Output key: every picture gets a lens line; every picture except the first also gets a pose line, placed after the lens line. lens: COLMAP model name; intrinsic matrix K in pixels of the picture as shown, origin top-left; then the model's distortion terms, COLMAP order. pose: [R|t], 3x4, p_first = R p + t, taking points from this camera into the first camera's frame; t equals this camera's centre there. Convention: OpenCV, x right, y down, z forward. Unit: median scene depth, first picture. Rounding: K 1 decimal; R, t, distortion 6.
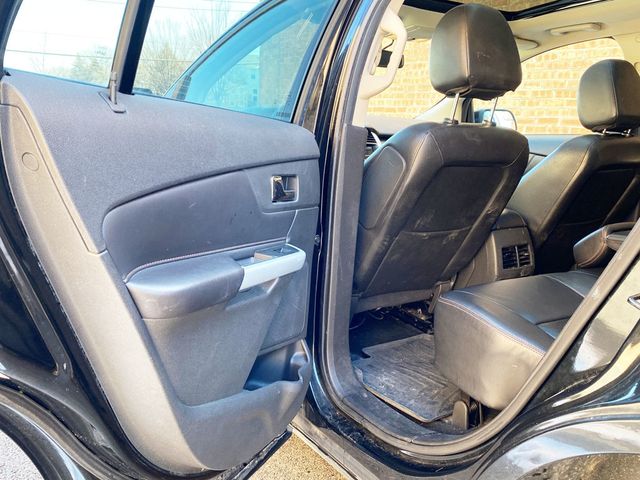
lens RADIAL K [[590.4, 0, 320.0], [0, 590.4, 240.0], [0, 0, 1]] dist [0.018455, -0.004947]
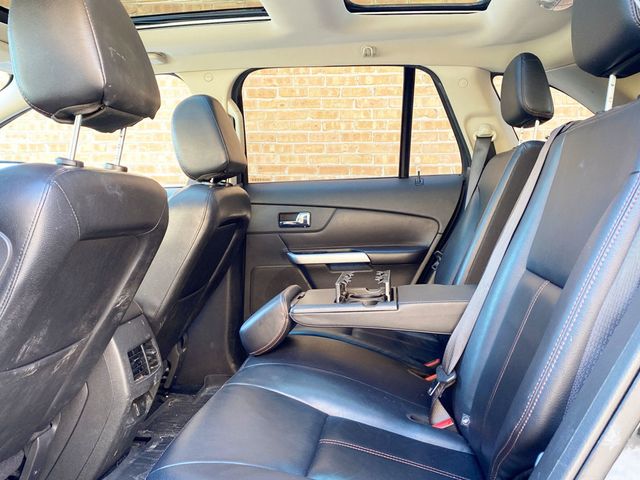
lens RADIAL K [[590.4, 0, 320.0], [0, 590.4, 240.0], [0, 0, 1]] dist [0.018455, -0.004947]
pose [[0.634115, -0.100782, 0.766643, -0.062514], [0.179818, 0.983508, -0.019443, -0.064447], [-0.752040, 0.150185, 0.641779, 0.404306]]
